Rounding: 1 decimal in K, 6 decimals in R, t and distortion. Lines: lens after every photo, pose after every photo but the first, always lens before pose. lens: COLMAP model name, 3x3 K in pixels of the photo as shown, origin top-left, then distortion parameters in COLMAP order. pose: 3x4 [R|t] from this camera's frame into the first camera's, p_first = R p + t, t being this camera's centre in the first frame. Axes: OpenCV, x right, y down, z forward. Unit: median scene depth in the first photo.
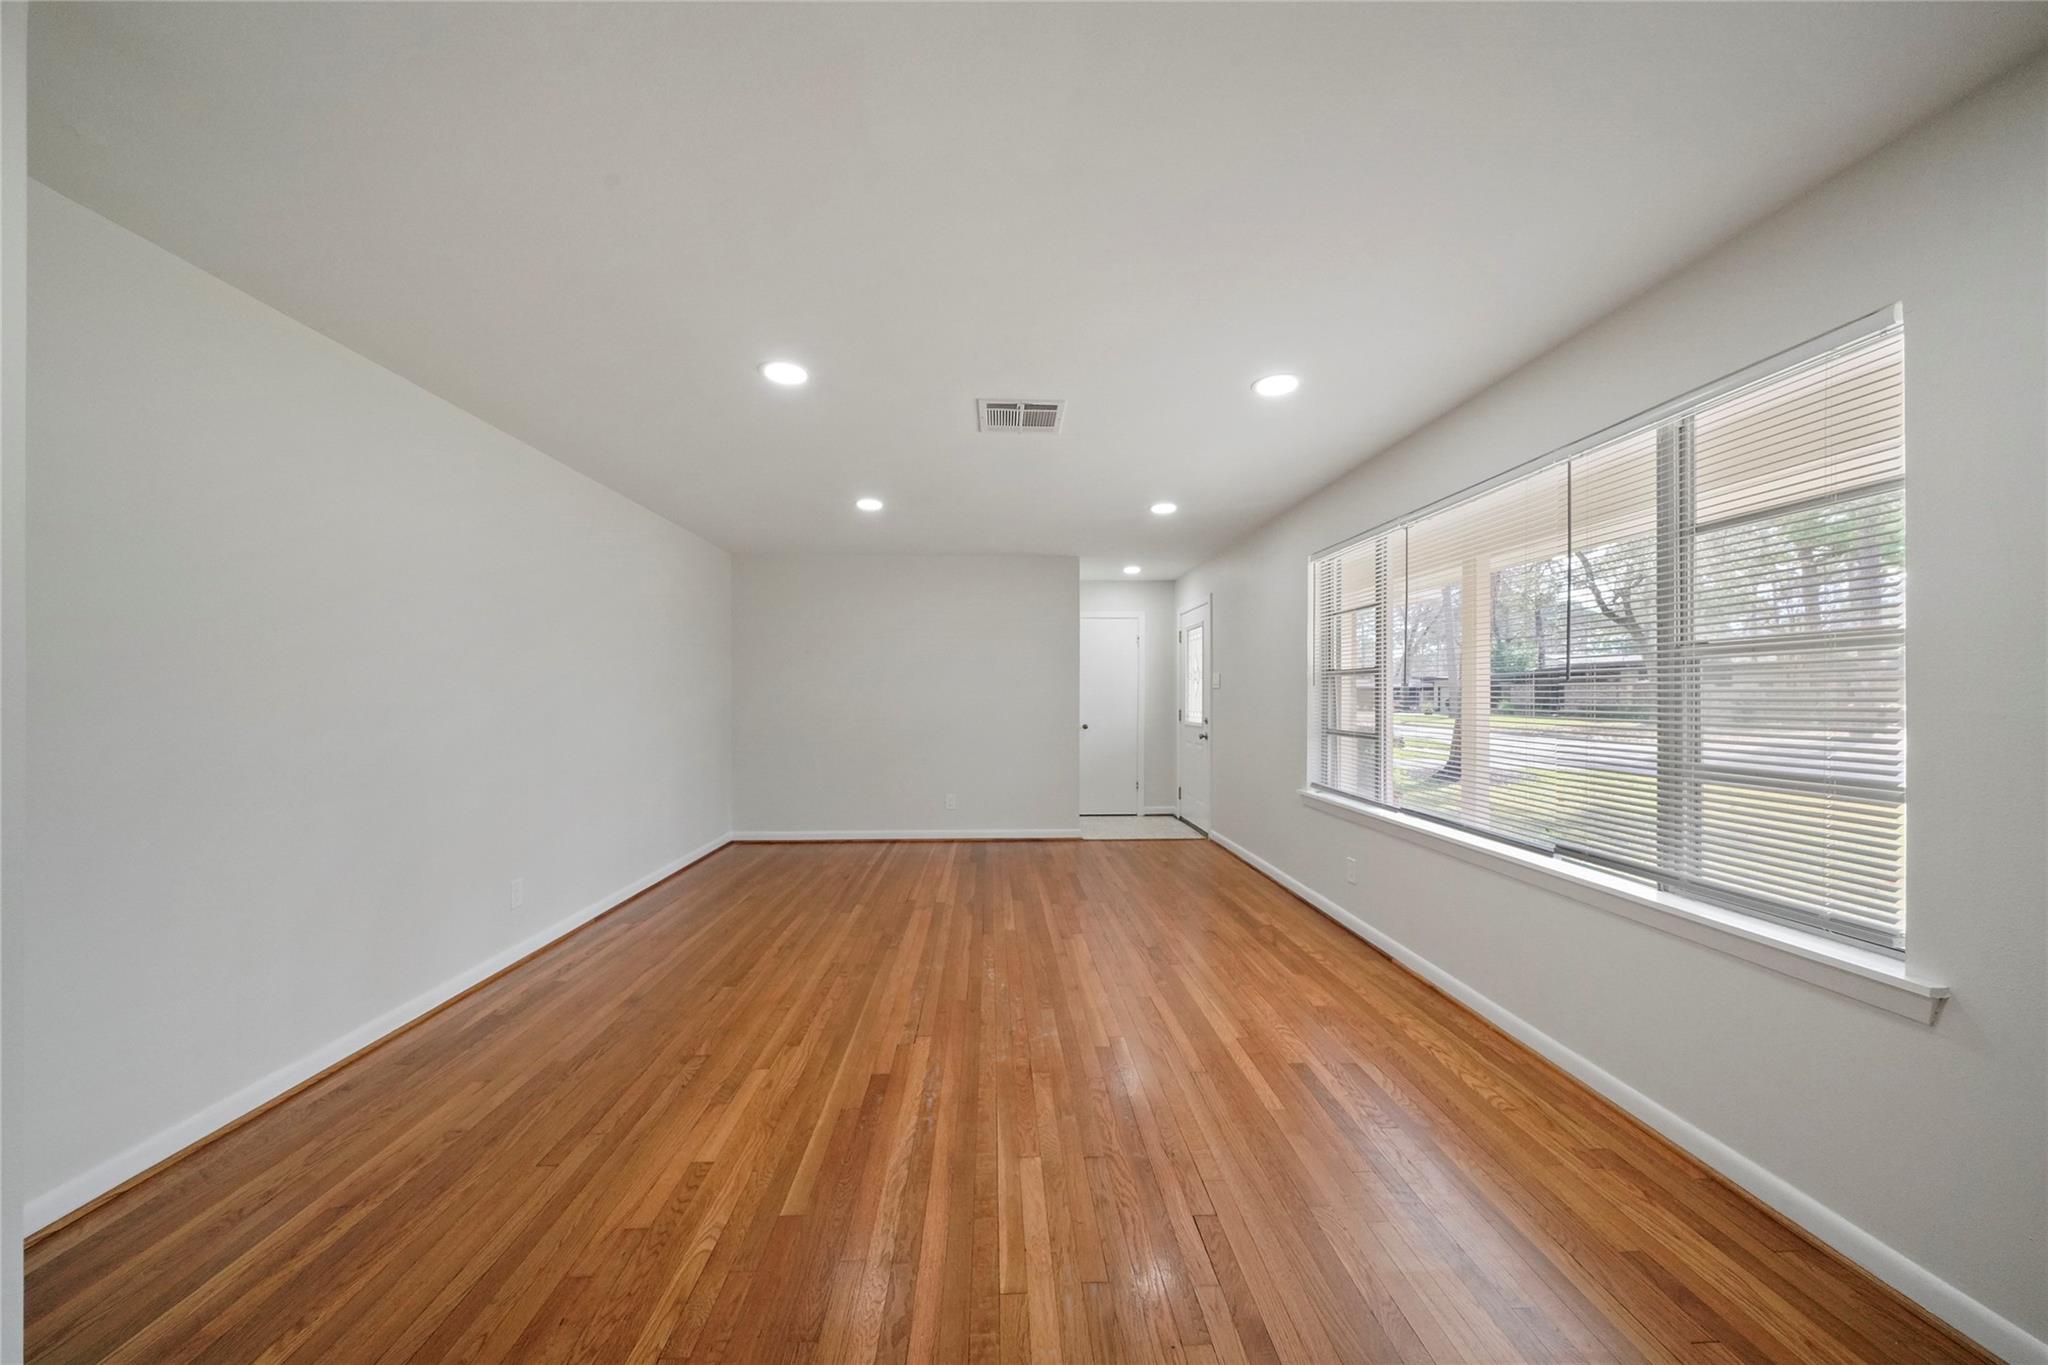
lens RADIAL K [[699.2, 0, 1024.0], [0, 699.2, 682.5], [0, 0, 1]] dist [-0.001529, -0.000093]
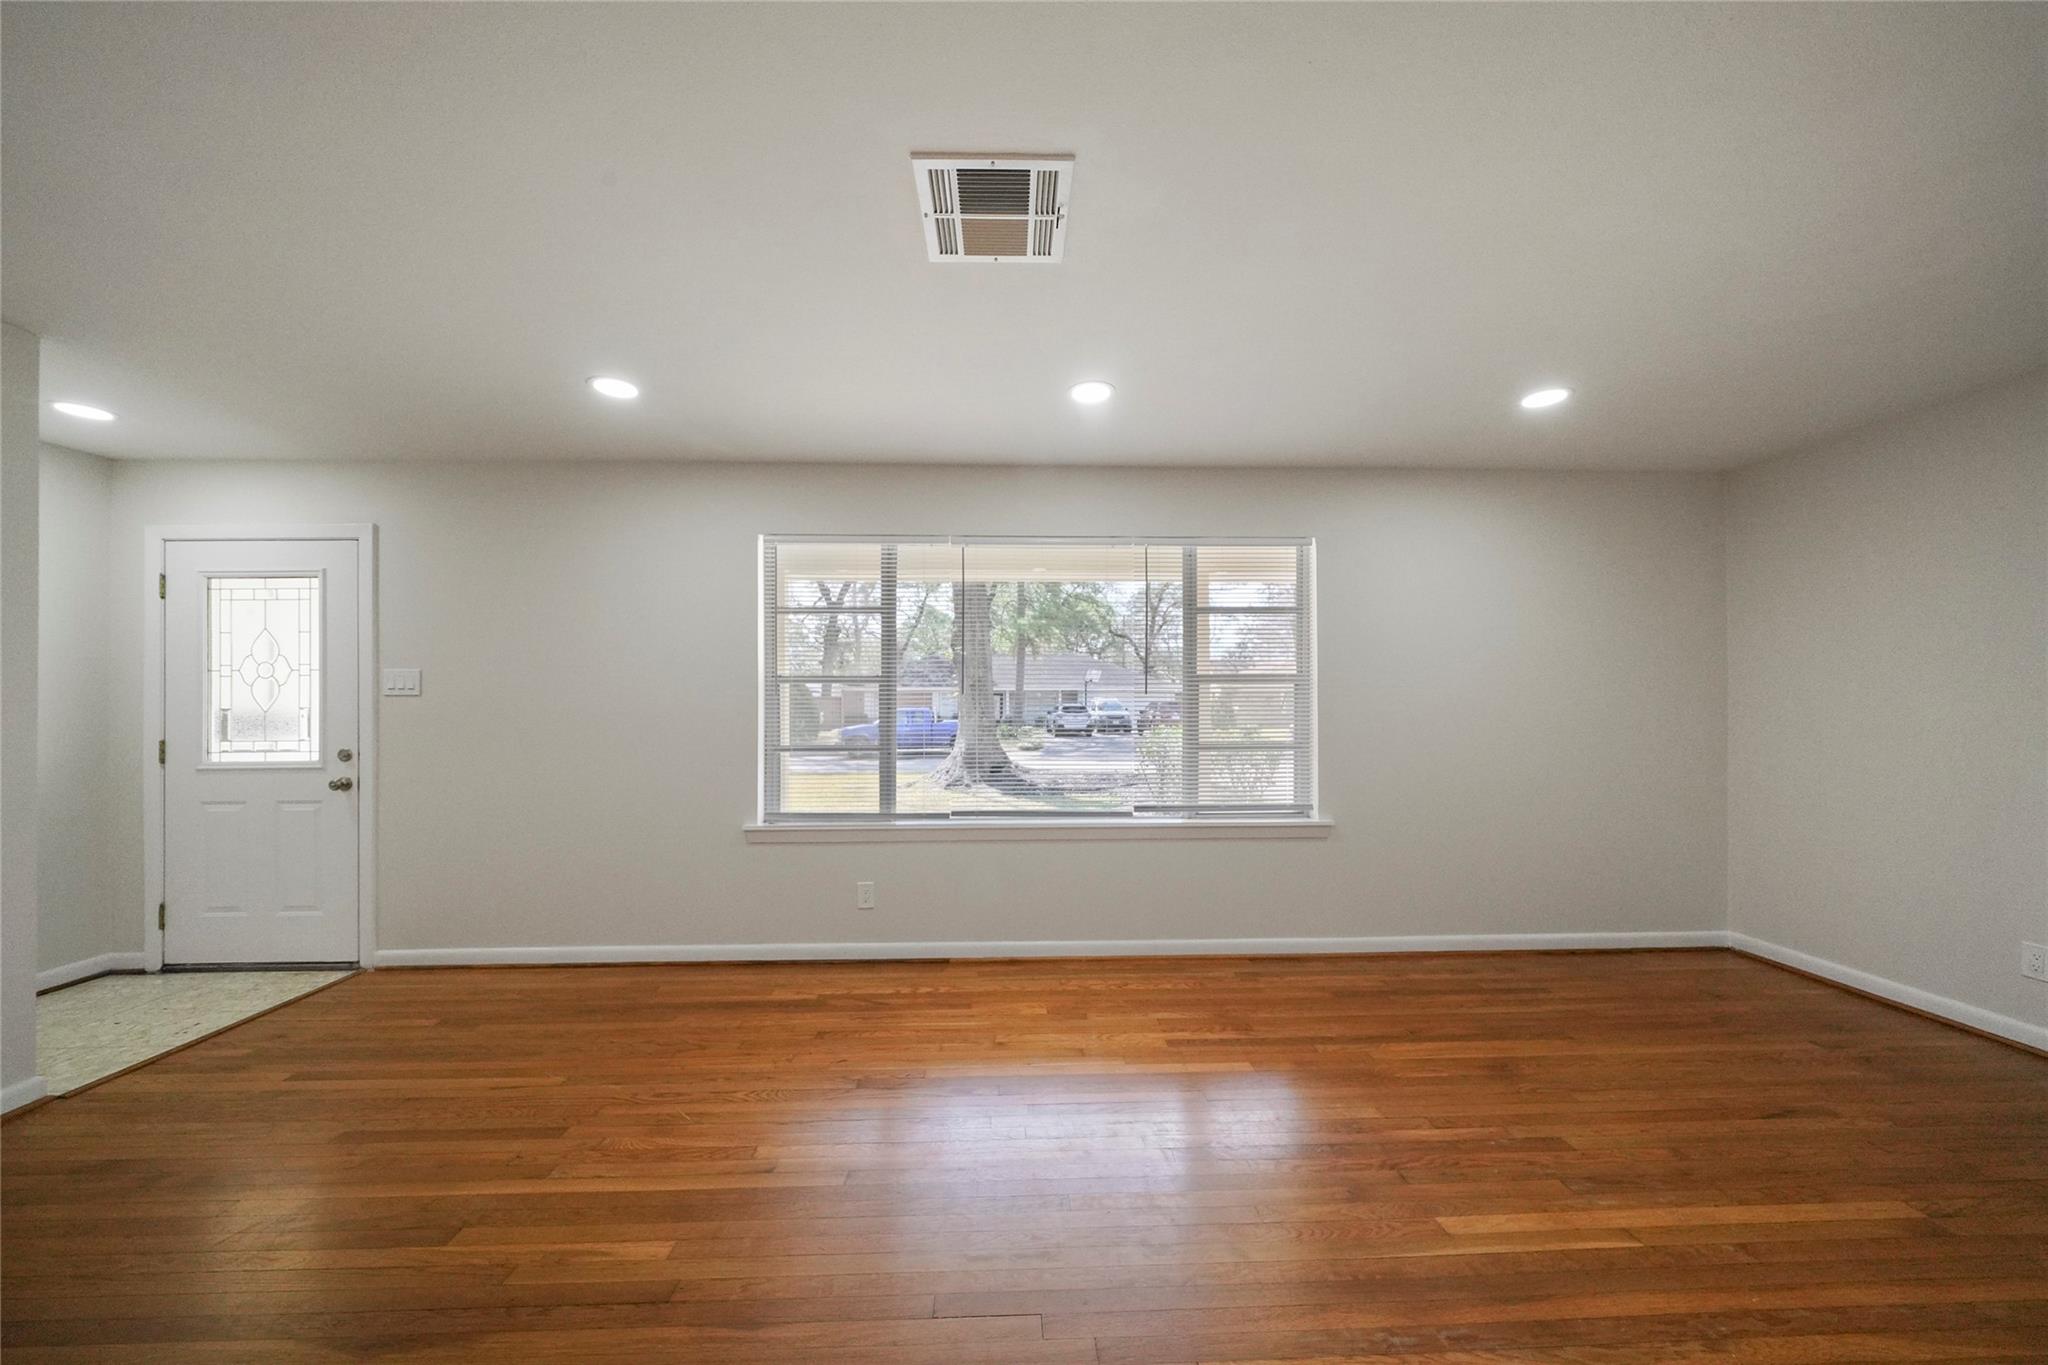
lens RADIAL K [[702.0, 0, 1027.0], [0, 702.0, 691.1], [0, 0, 1]] dist [-0.004280, -0.000121]
pose [[0.012863, 0.014399, 0.999814, -0.573129], [-0.014170, 0.999799, -0.014216, 0.011722], [-0.999817, -0.013984, 0.013065, 0.972662]]
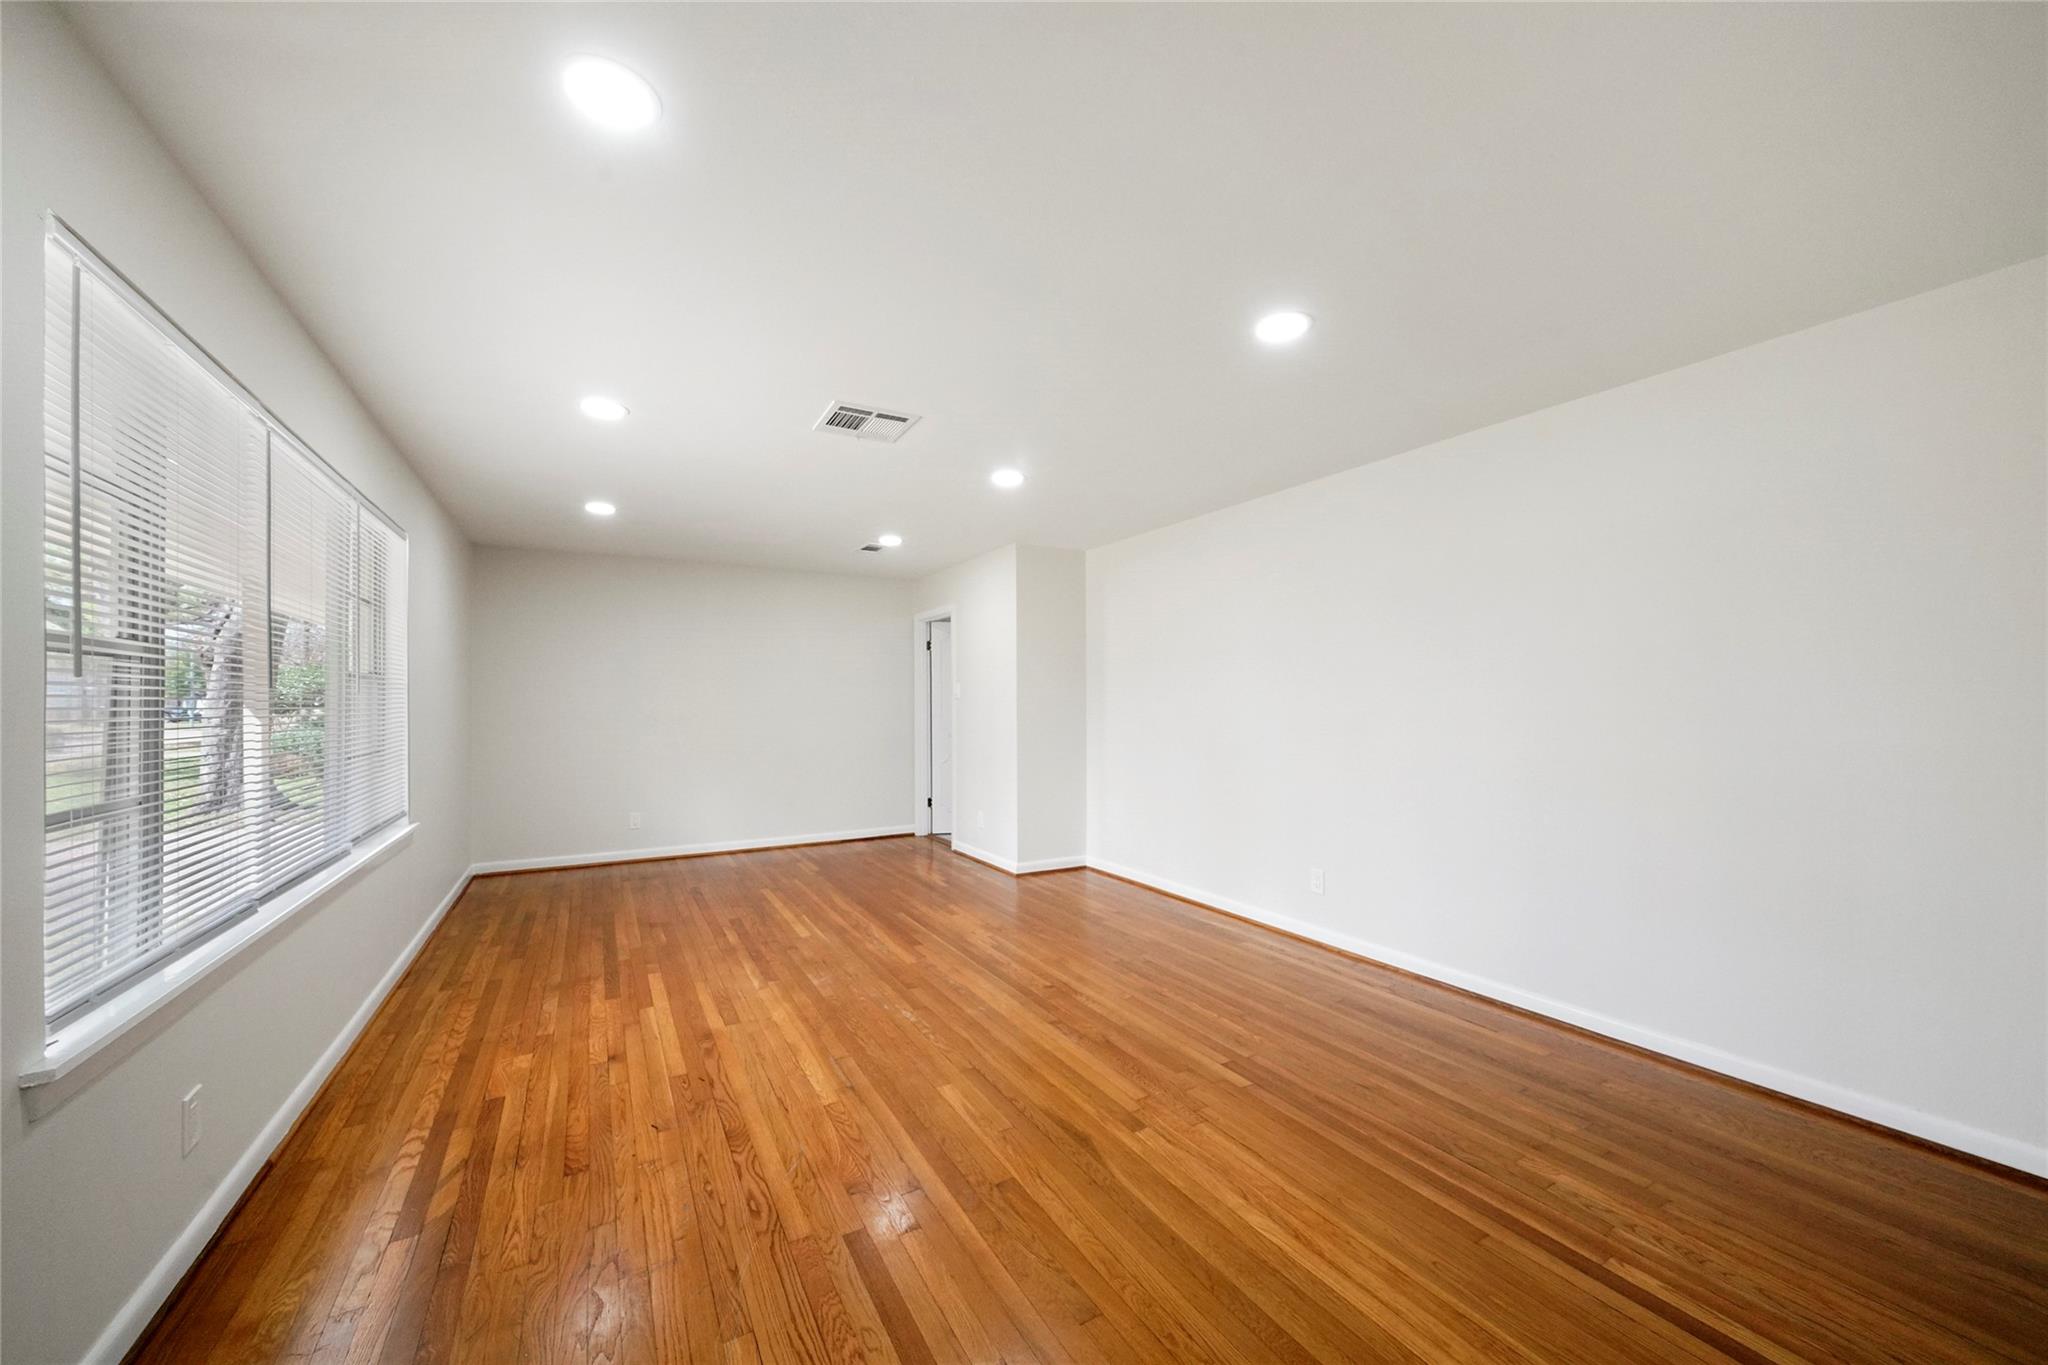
lens RADIAL K [[756.7, 0, 1014.5], [0, 756.7, 692.4], [0, 0, 1]] dist [-0.001066, -0.000087]
pose [[-0.896524, -0.005376, -0.442962, 0.279493], [0.007880, 0.999575, -0.028079, 0.029958], [0.442925, -0.028664, -0.896101, 2.053081]]
